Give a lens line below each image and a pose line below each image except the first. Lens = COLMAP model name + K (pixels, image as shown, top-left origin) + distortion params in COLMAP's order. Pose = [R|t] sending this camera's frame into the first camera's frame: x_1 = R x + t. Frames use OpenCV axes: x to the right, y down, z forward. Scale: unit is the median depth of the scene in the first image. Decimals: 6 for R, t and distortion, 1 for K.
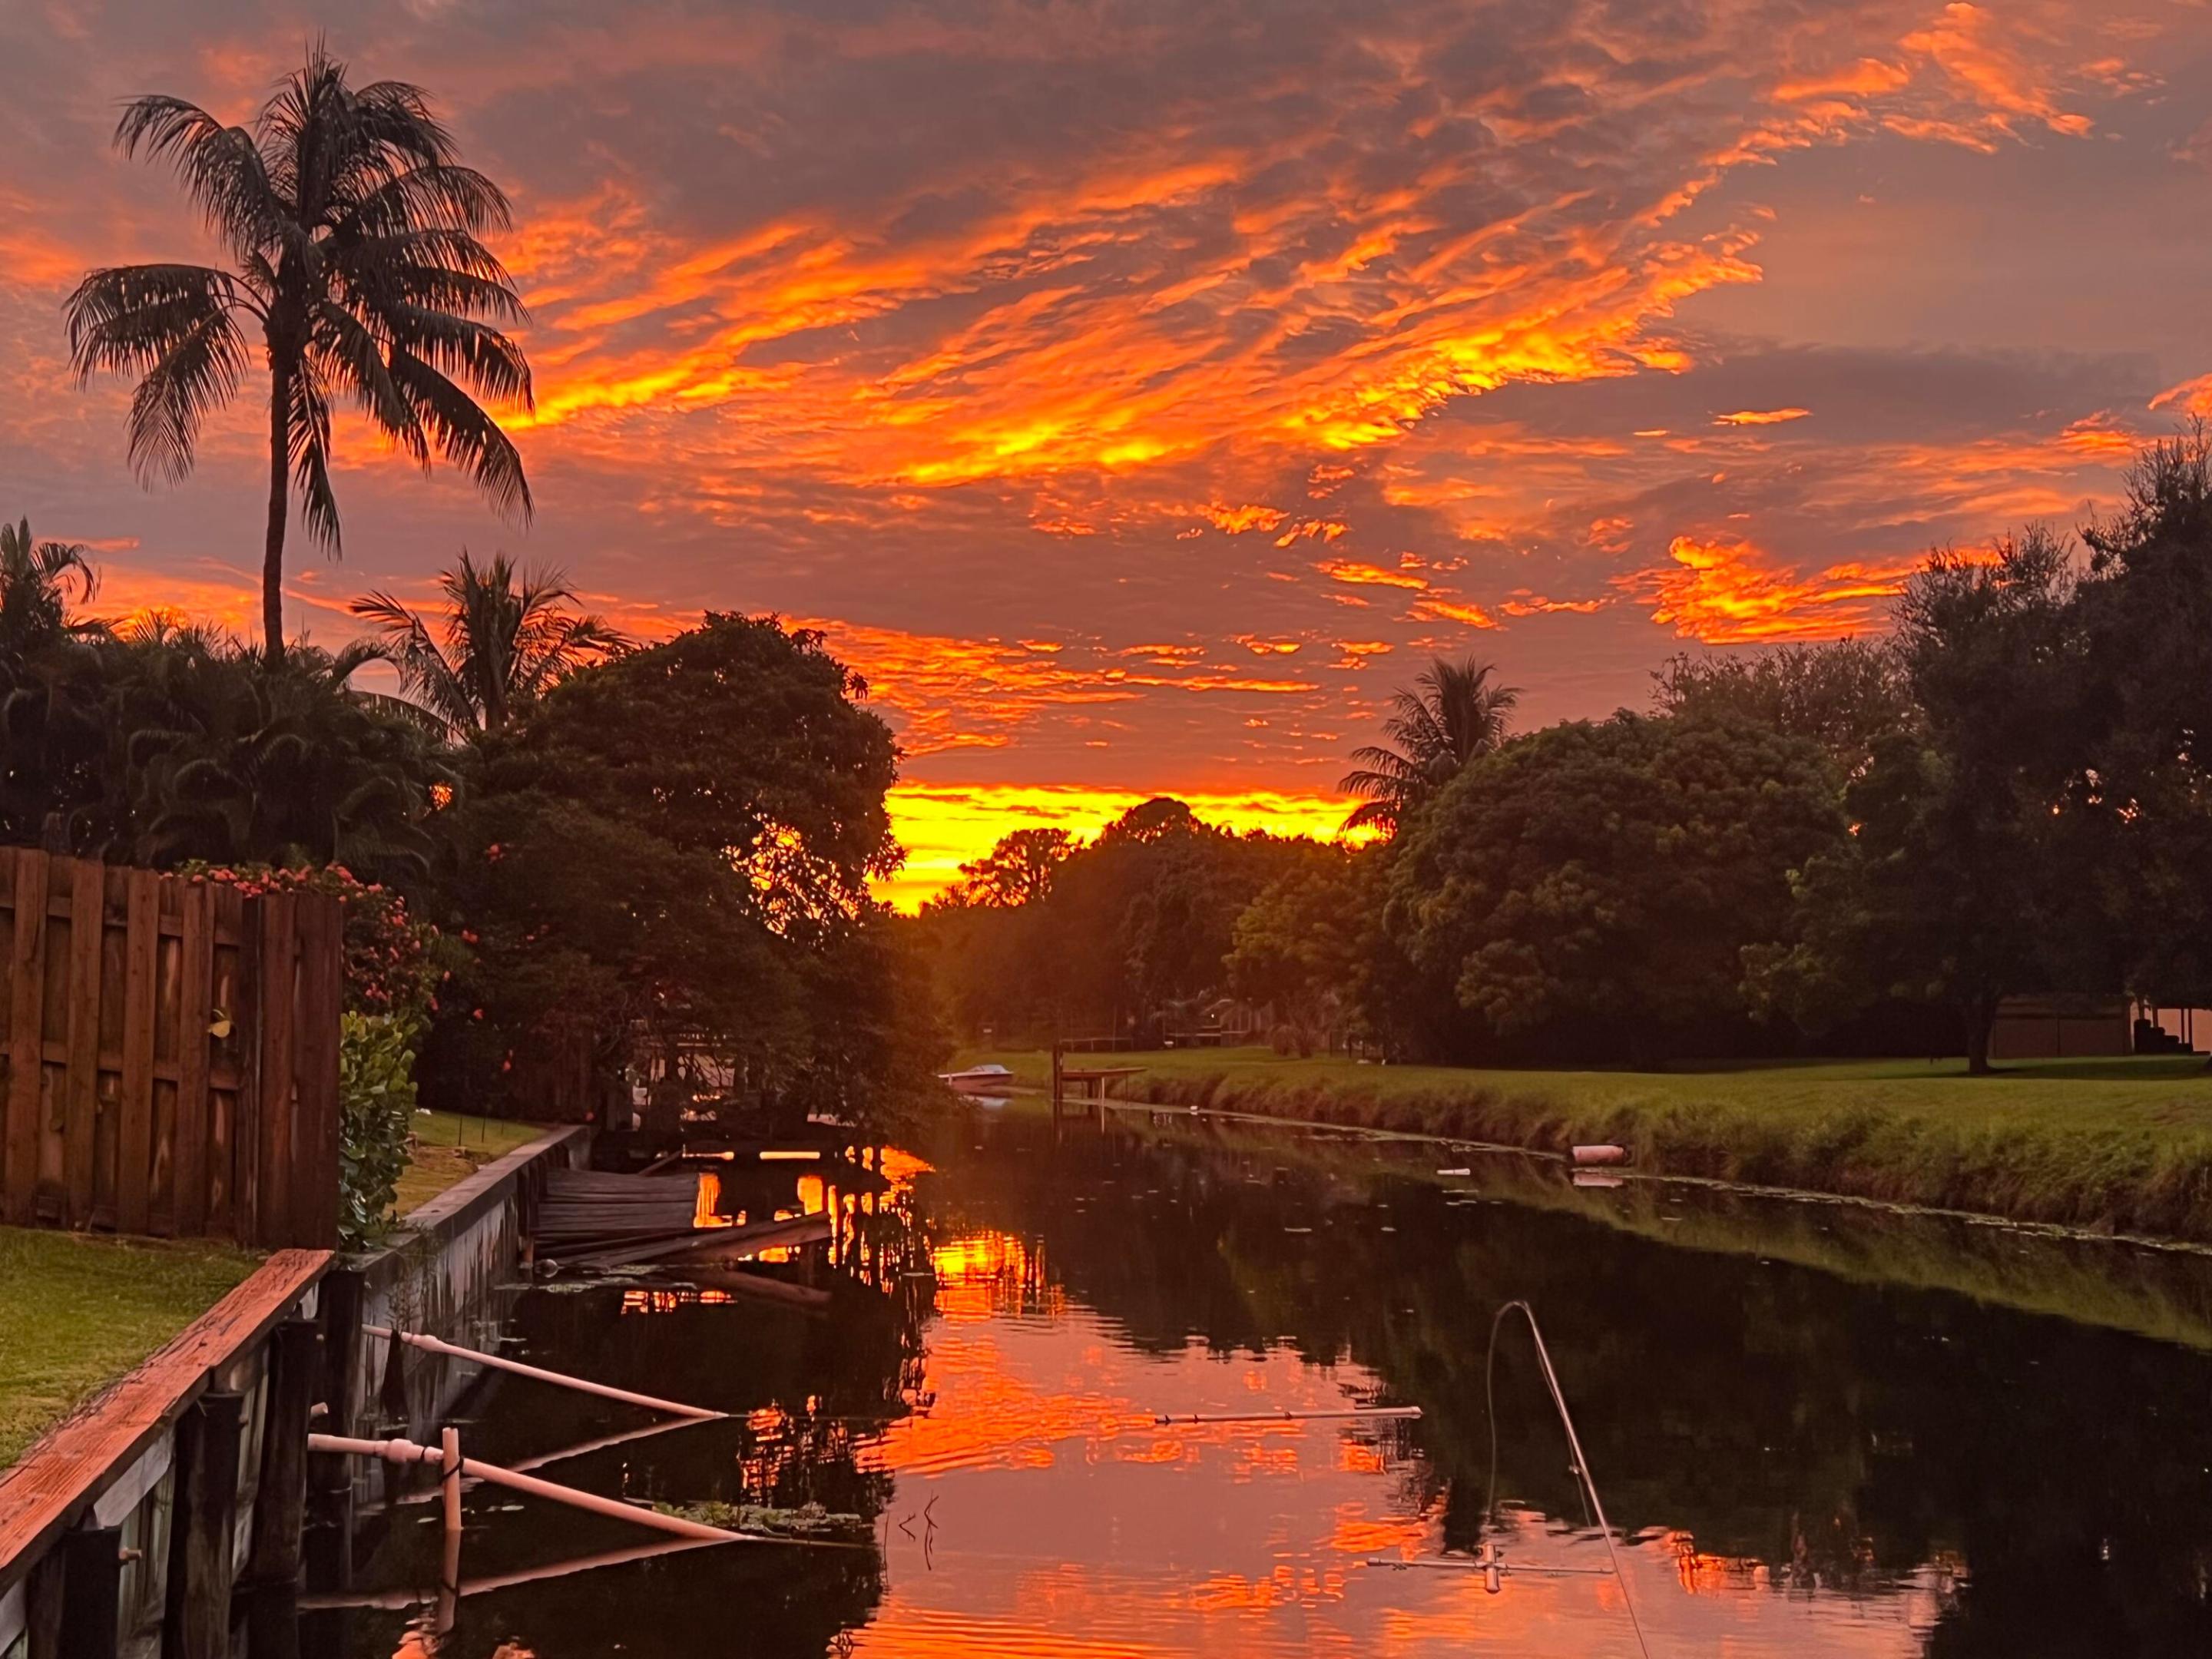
lens RADIAL K [[2468.2, 0, 1106.0], [0, 2468.2, 829.5], [0, 0, 1]] dist [0.015054, -0.002229]
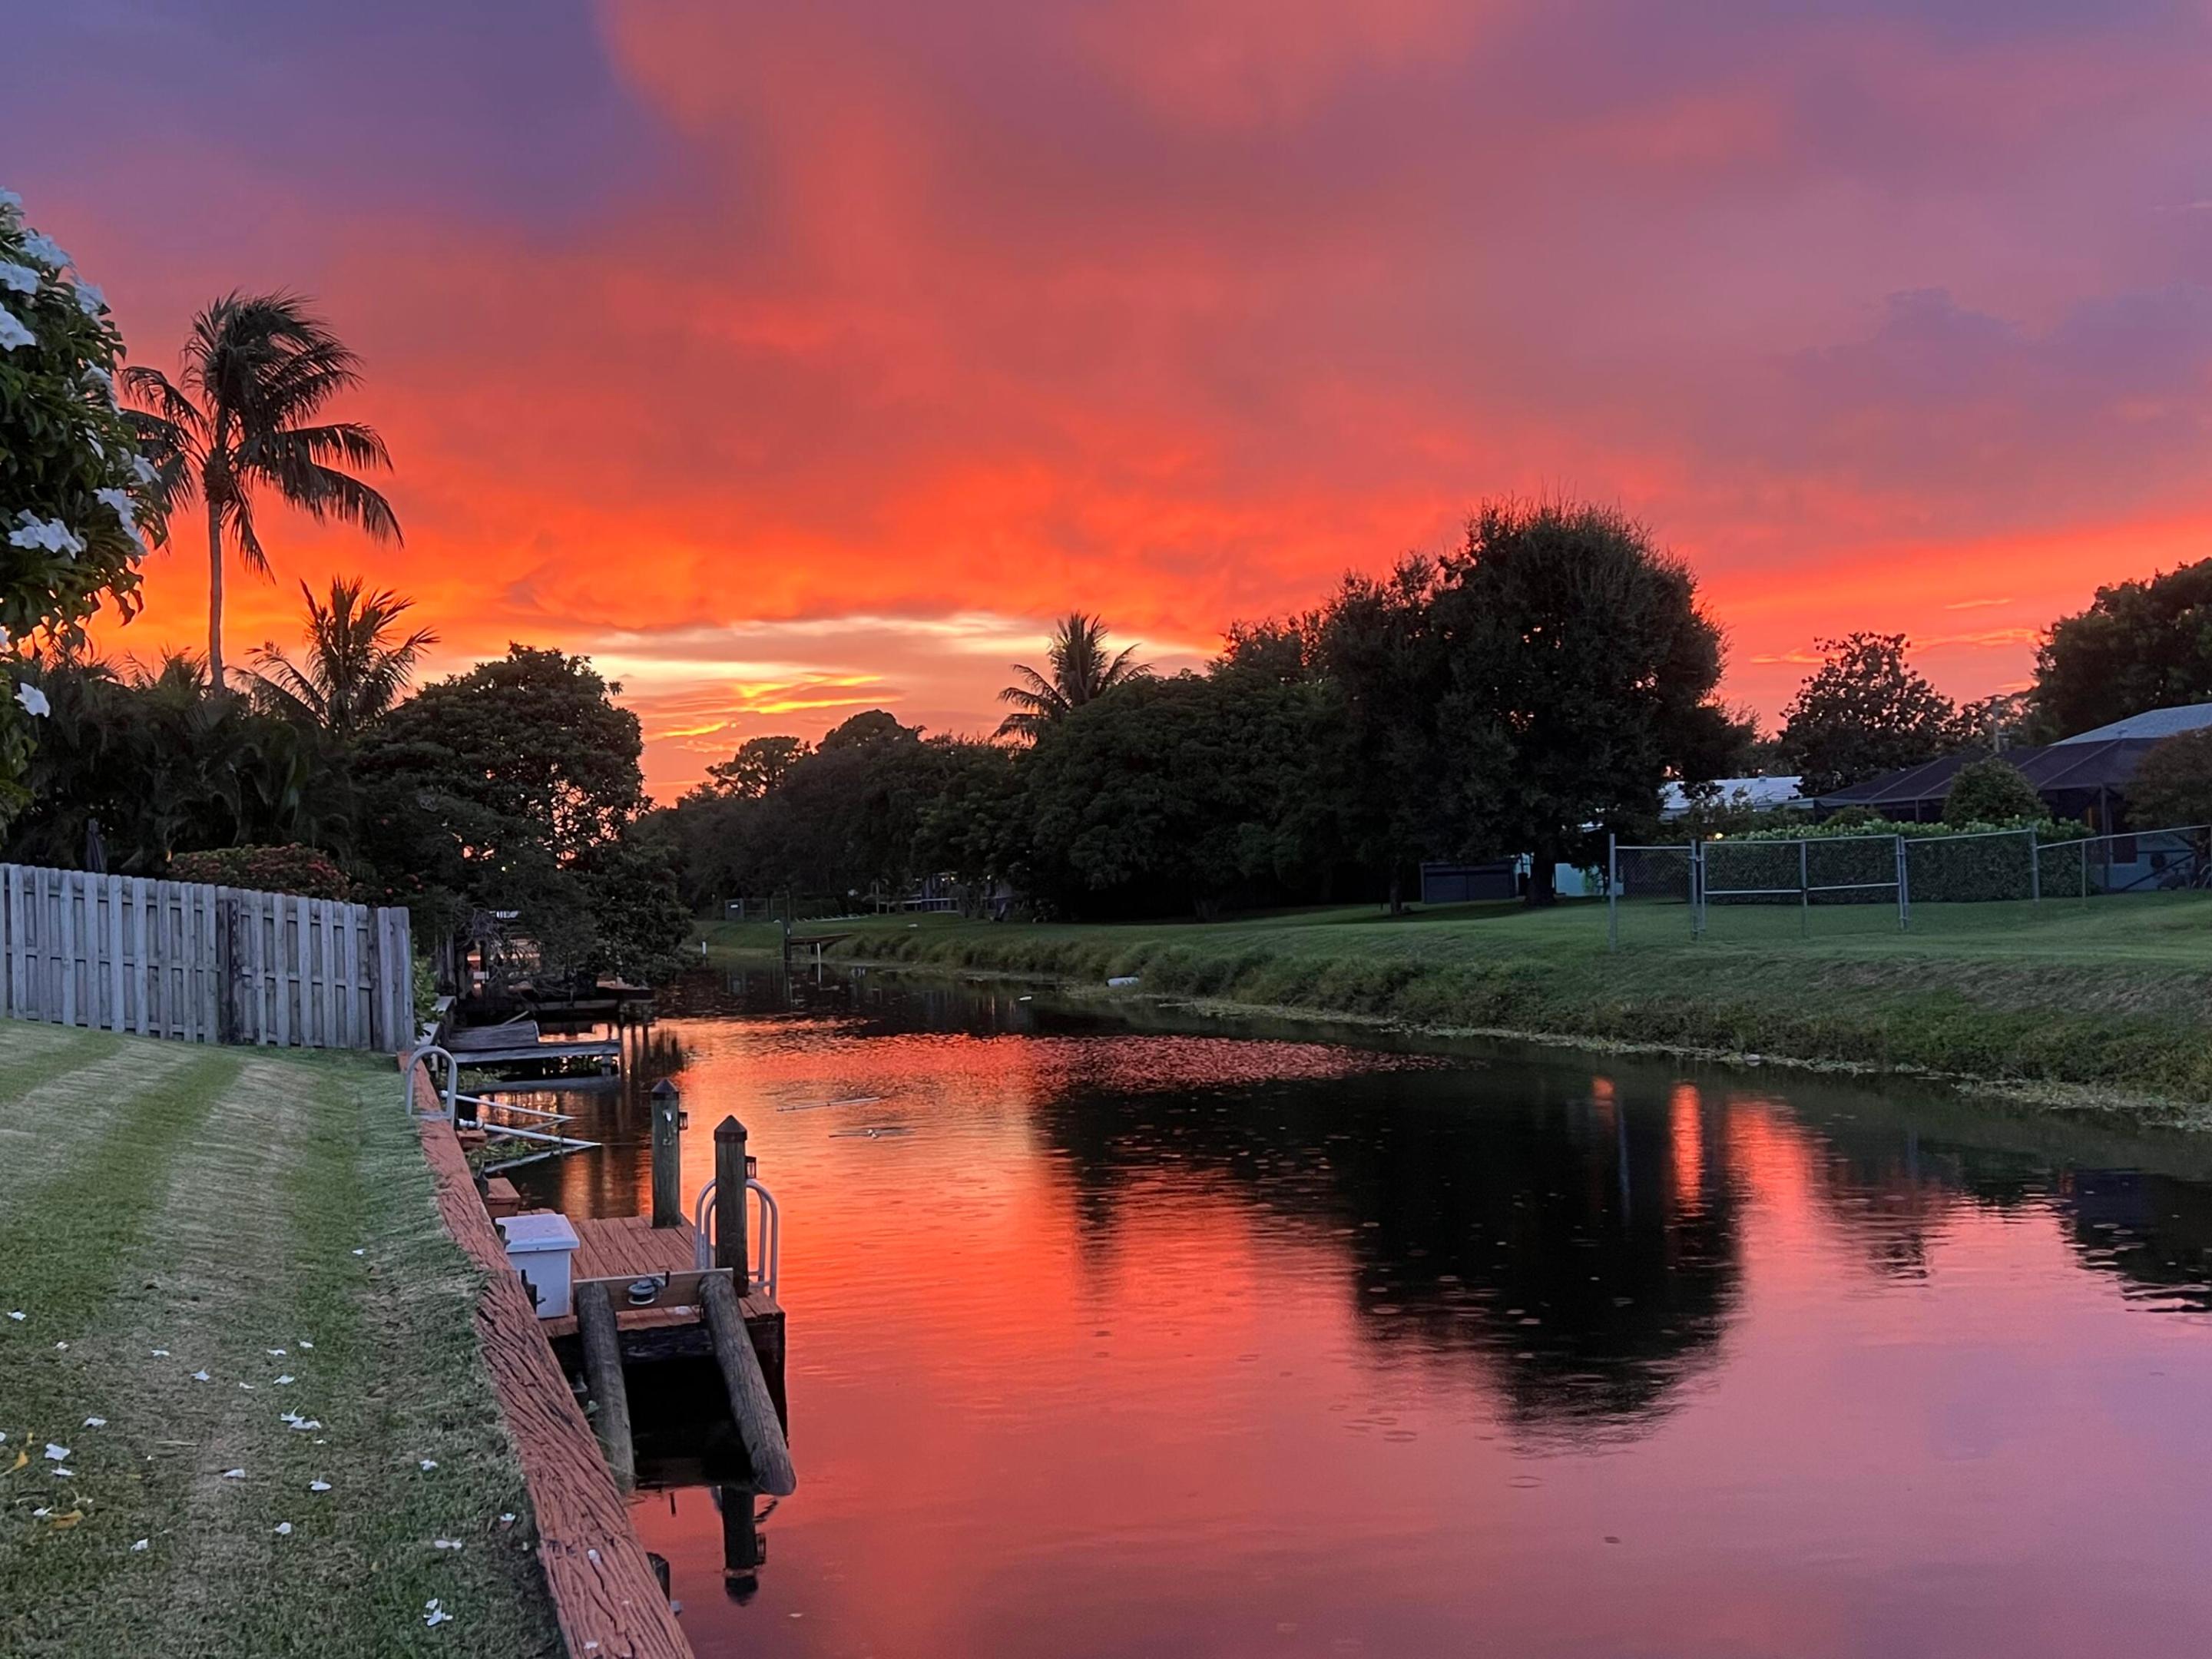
lens RADIAL K [[2006.4, 0, 1106.0], [0, 2006.4, 829.5], [0, 0, 1]] dist [-0.011387, -0.003913]
pose [[0.990218, -0.037050, 0.134522, 0.021299], [0.030286, 0.998188, 0.051987, -0.023515], [-0.136205, -0.047404, 0.989546, -0.188544]]
